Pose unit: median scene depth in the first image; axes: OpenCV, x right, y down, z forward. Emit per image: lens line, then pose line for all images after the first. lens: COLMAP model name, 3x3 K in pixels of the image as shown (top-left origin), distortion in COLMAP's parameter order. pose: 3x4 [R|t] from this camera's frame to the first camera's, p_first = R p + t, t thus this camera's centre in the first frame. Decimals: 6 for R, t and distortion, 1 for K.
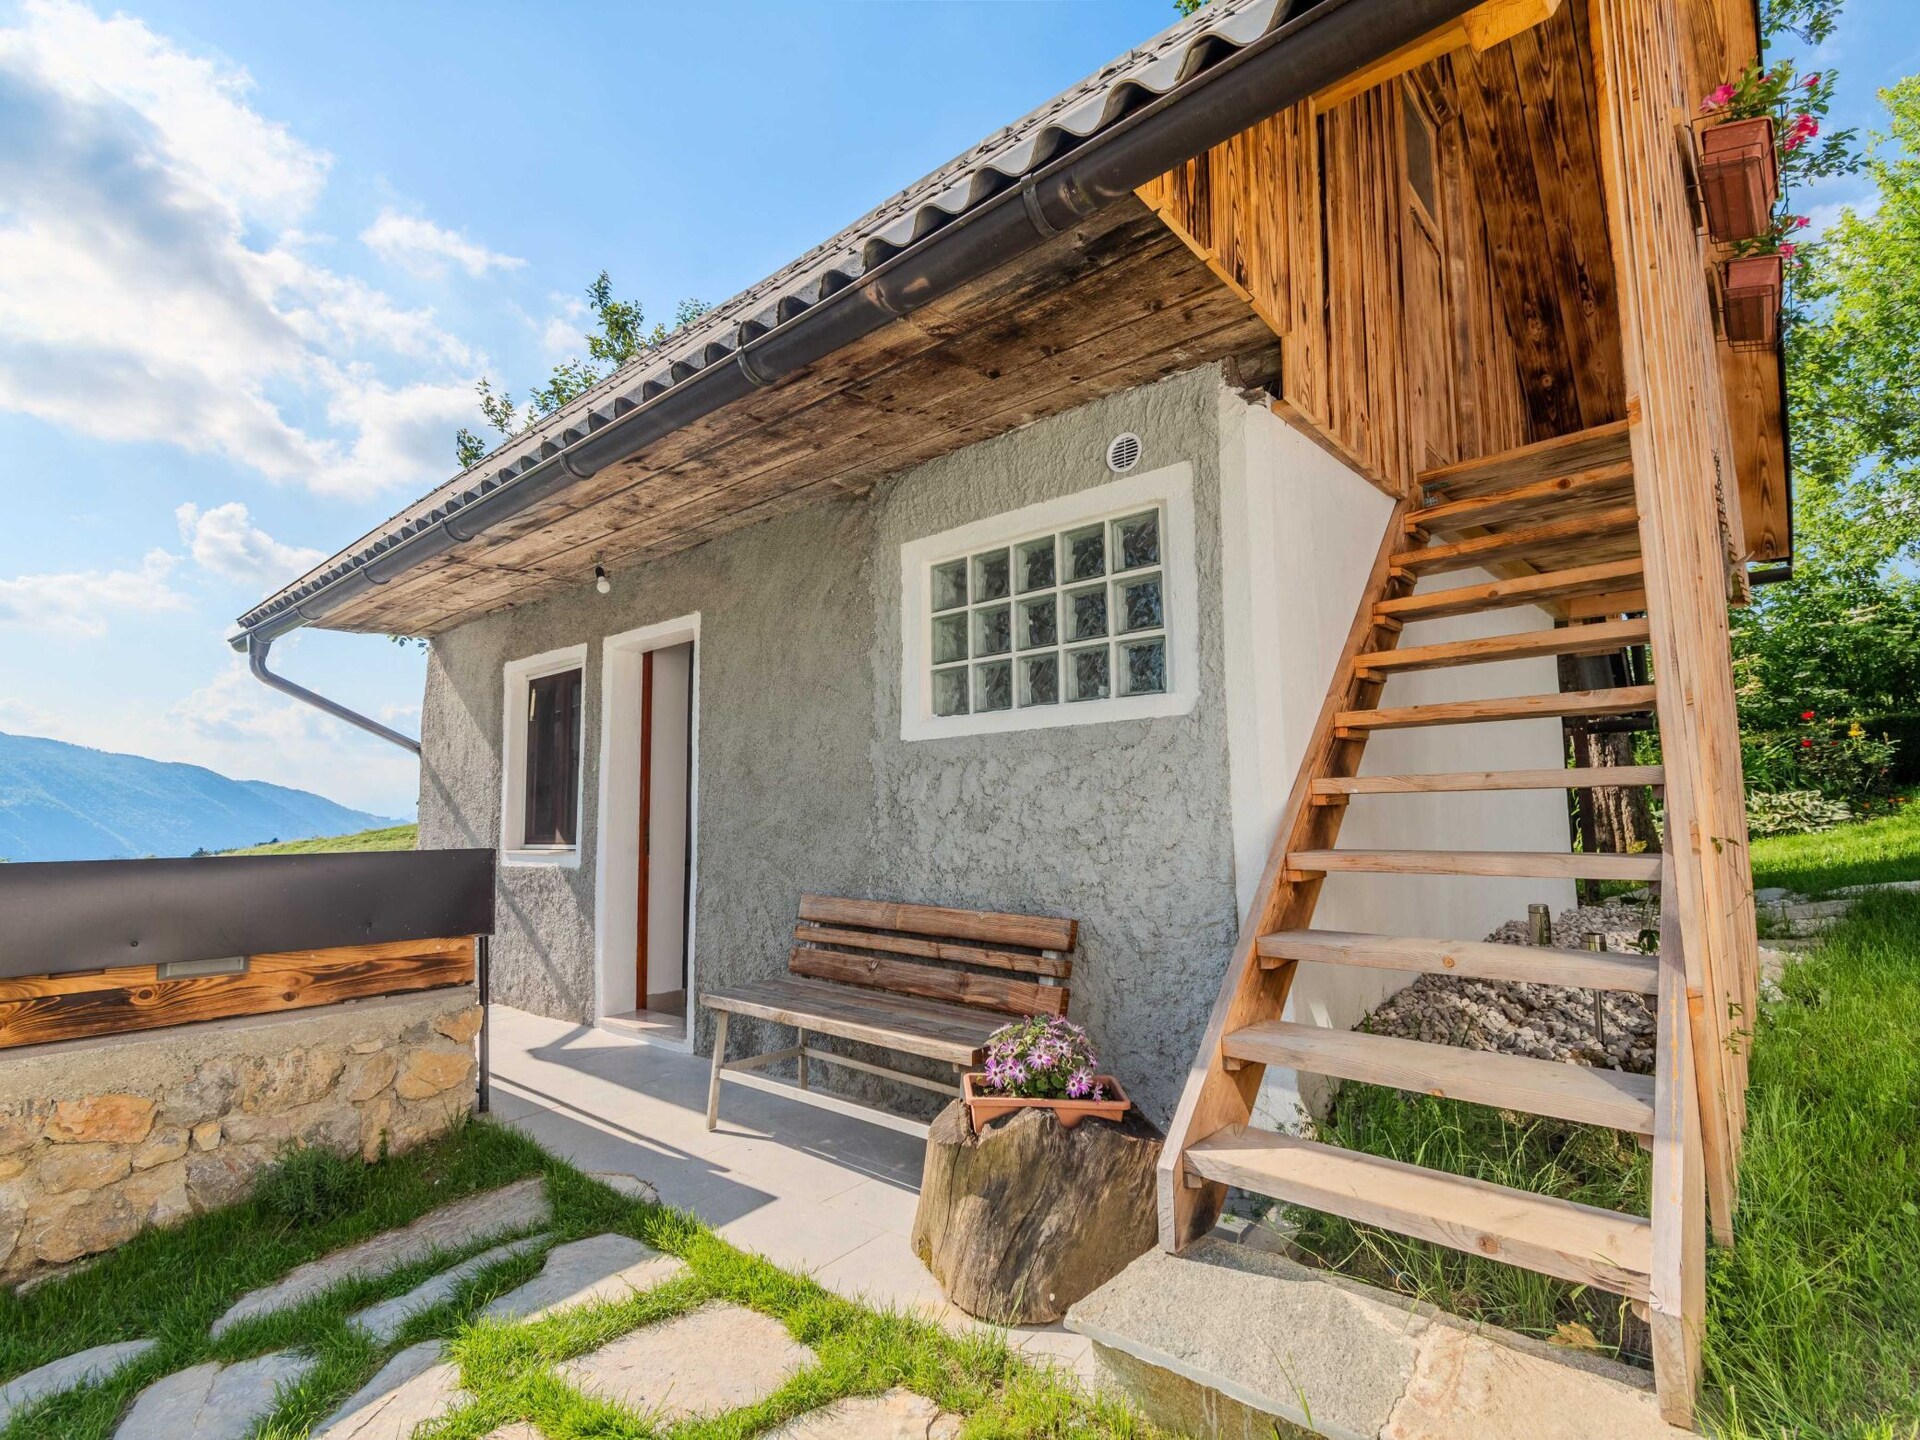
lens RADIAL K [[949.4, 0, 964.8], [0, 949.4, 718.7], [0, 0, 1]] dist [0.000242, -0.000507]
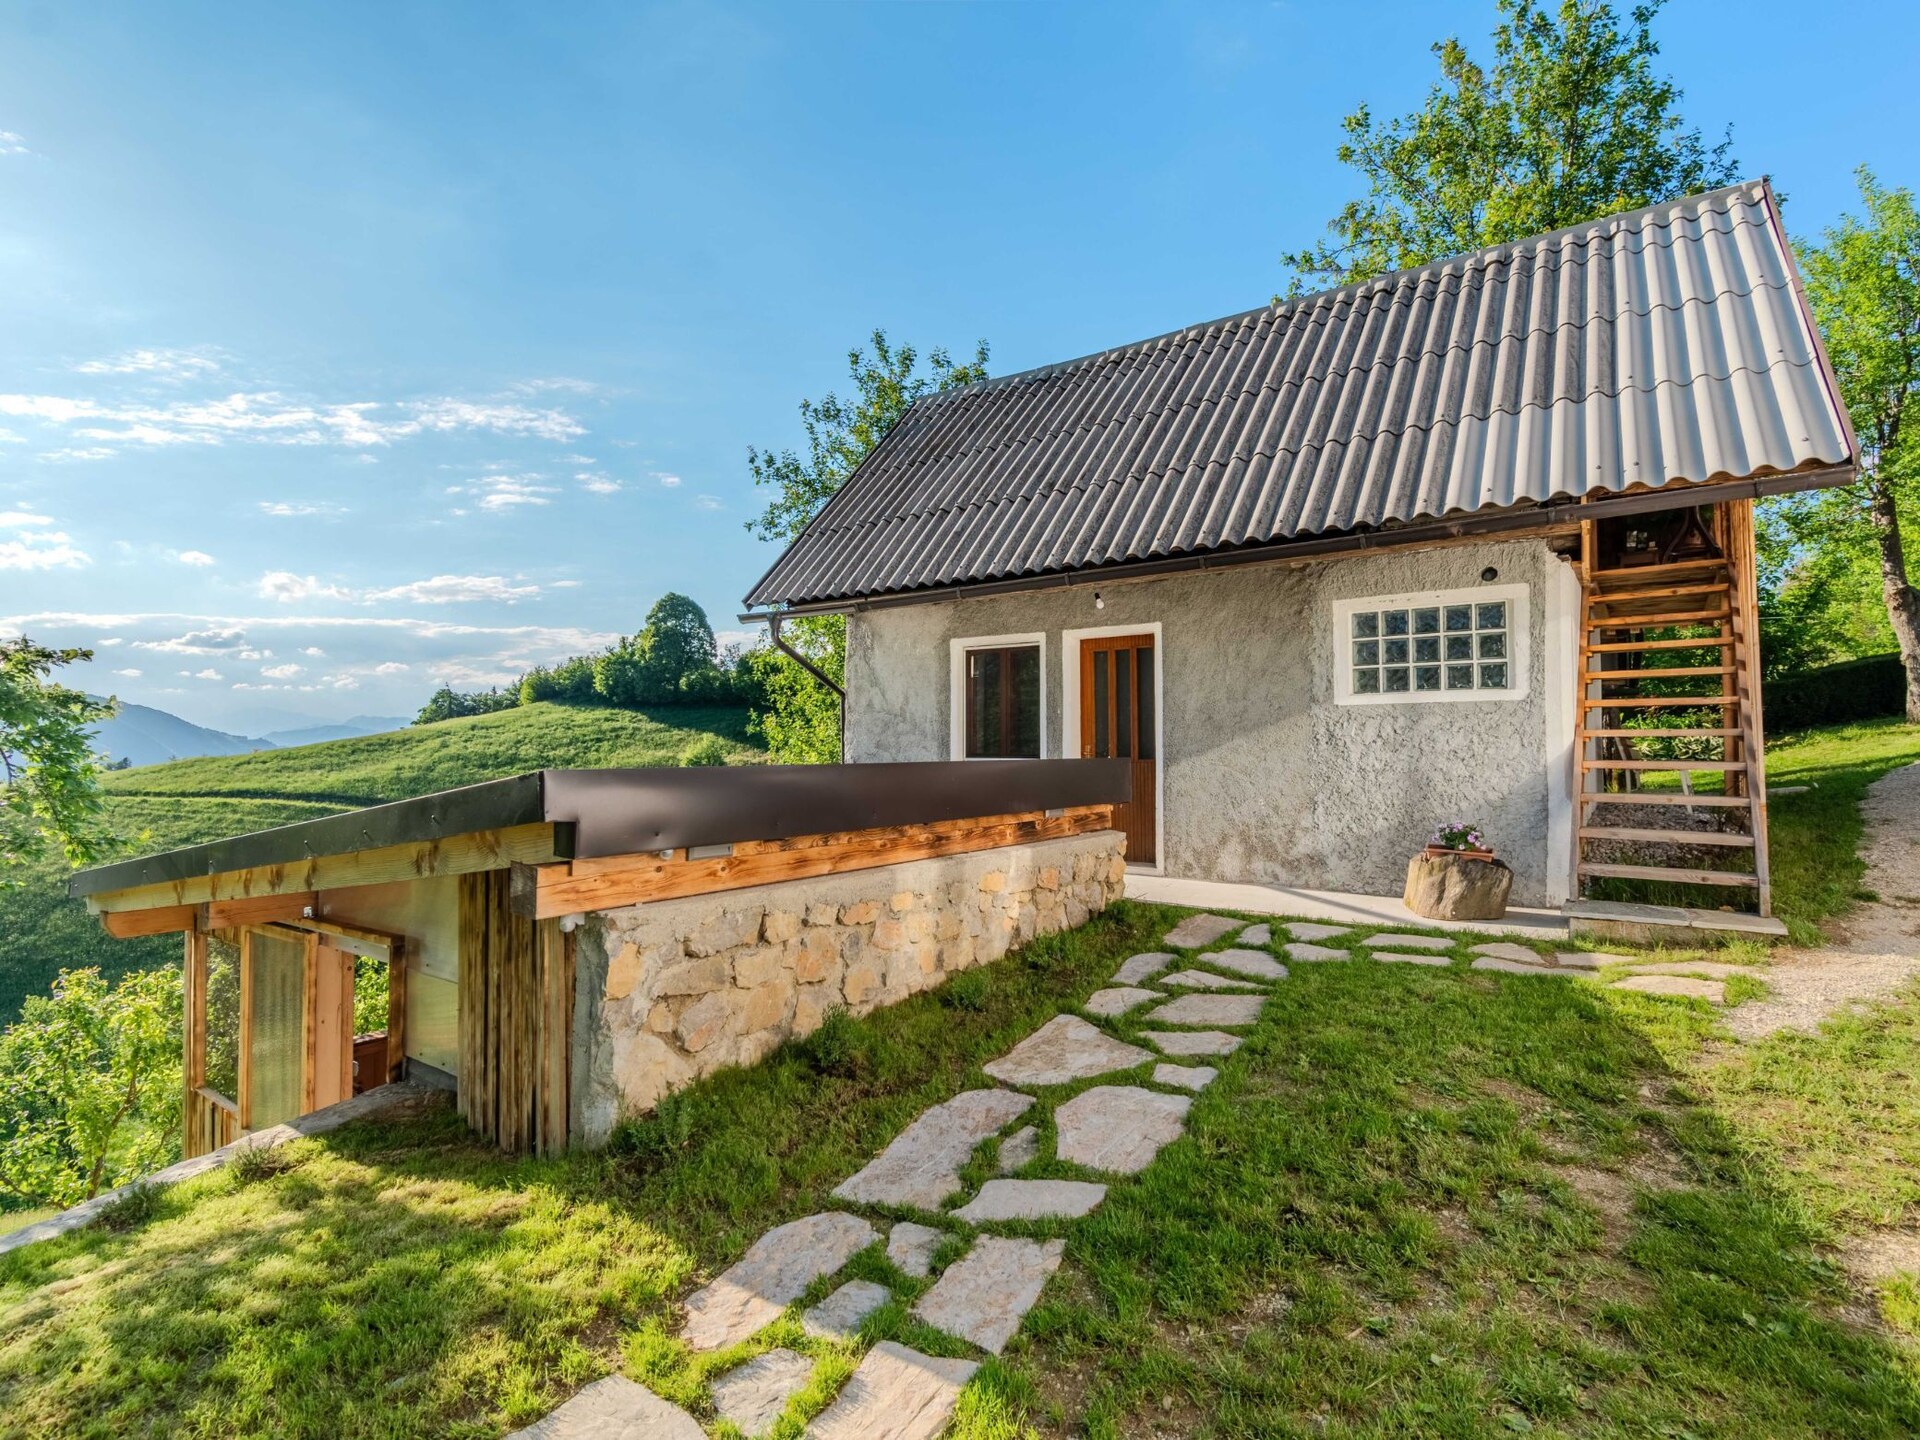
lens RADIAL K [[949.4, 0, 980.7], [0, 949.4, 706.8], [0, 0, 1]] dist [0.000242, -0.000507]
pose [[0.994147, 0.018919, 0.106364, -1.099997], [-0.025197, 0.997999, 0.057996, -0.074070], [-0.105054, -0.060337, 0.992634, -0.932721]]
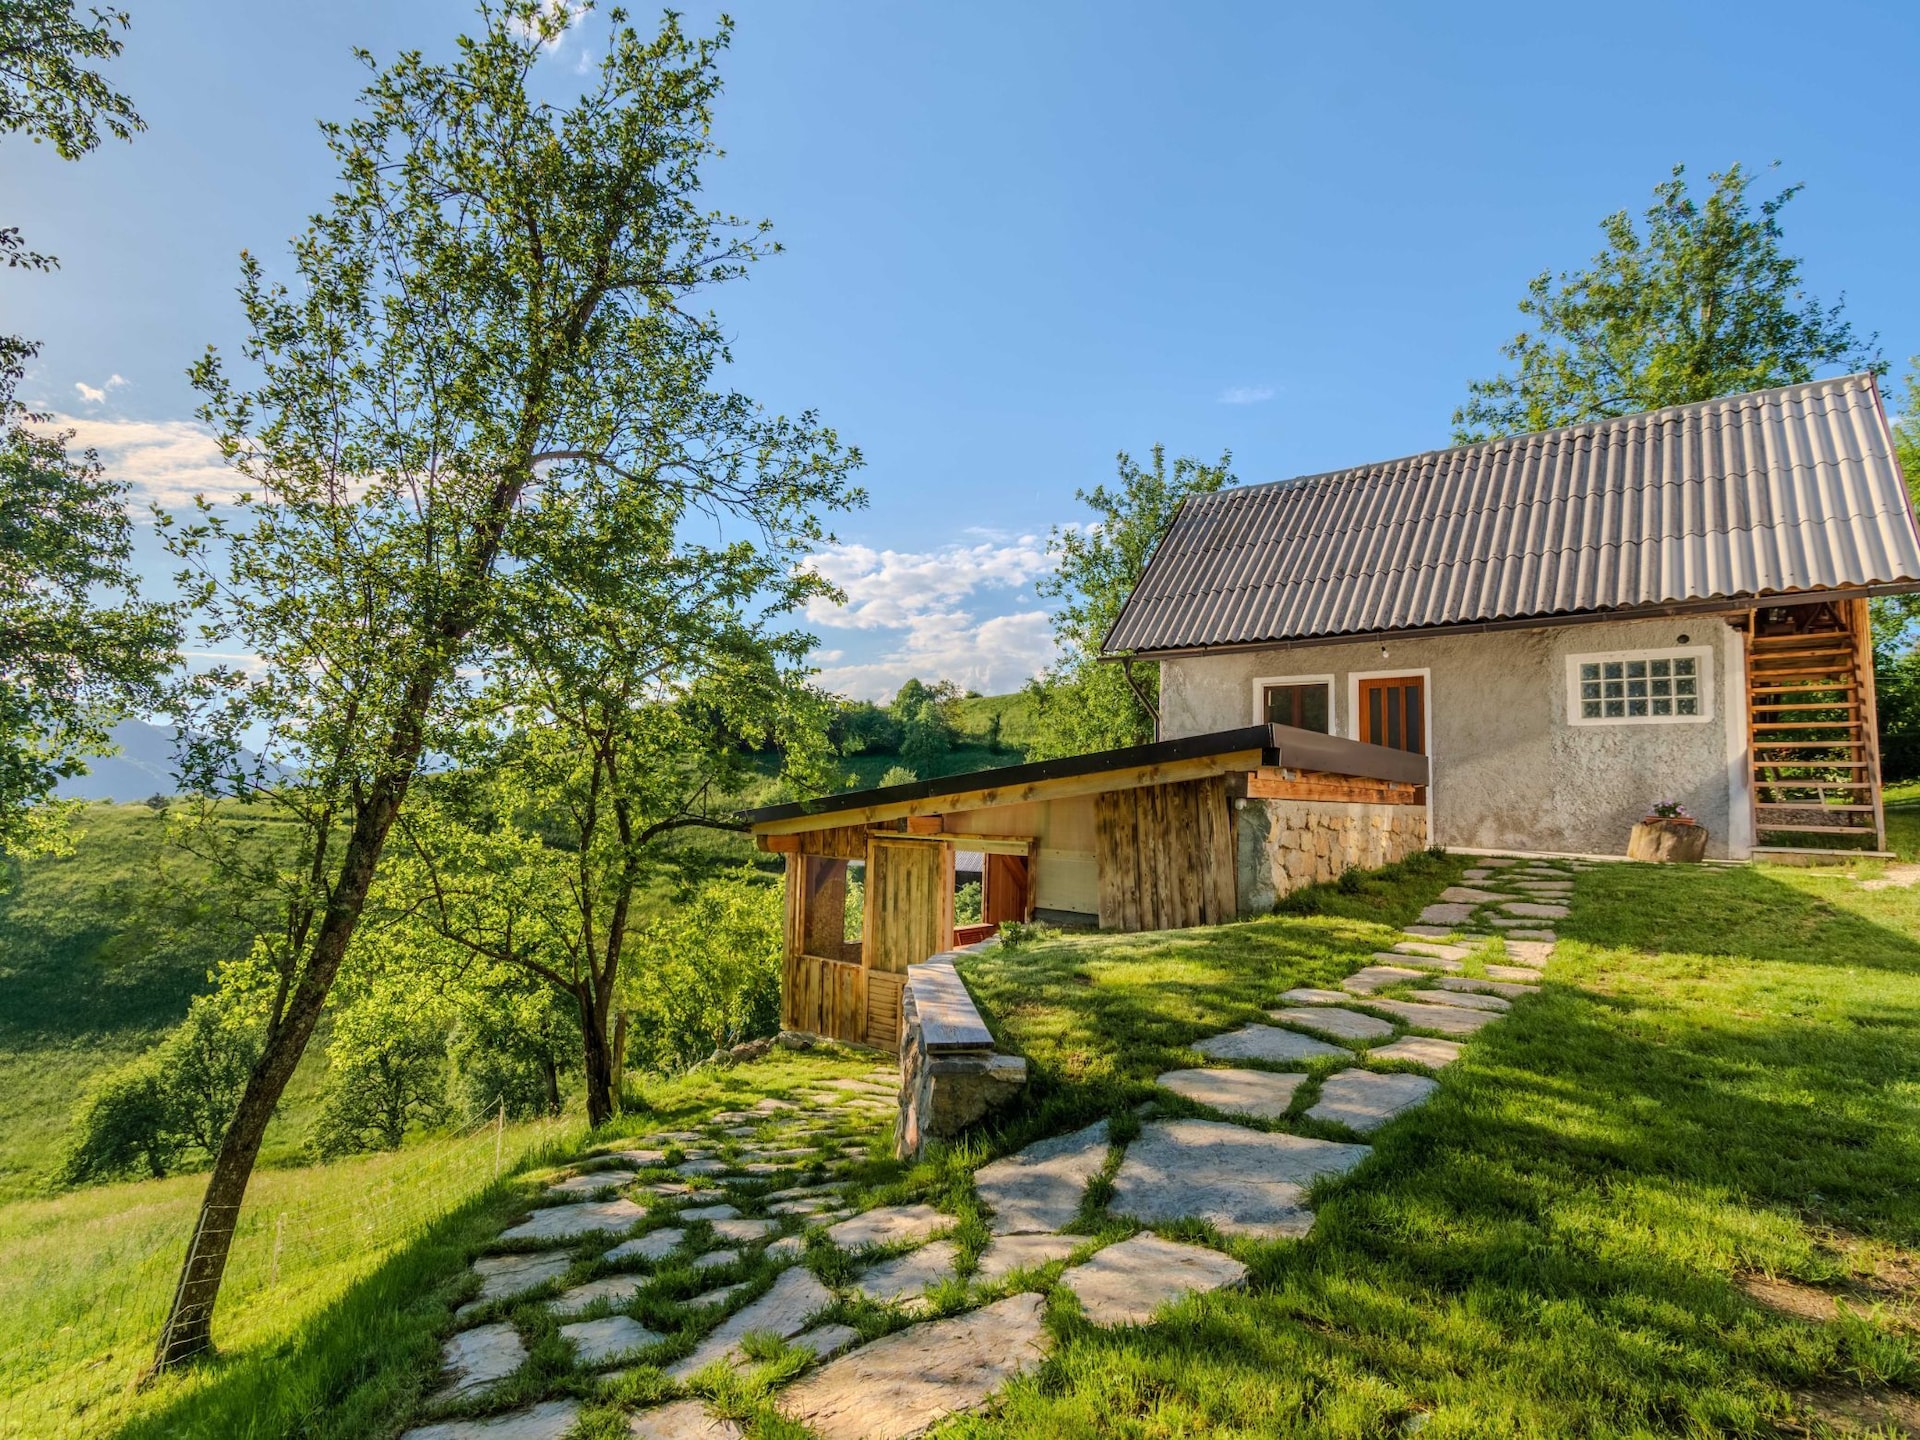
lens RADIAL K [[949.4, 0, 978.7], [0, 949.4, 702.3], [0, 0, 1]] dist [0.000242, -0.000507]
pose [[0.998443, 0.047414, 0.029369, -2.132437], [-0.047530, 0.998865, 0.003232, 0.032280], [-0.029183, -0.004623, 0.999563, -1.985994]]
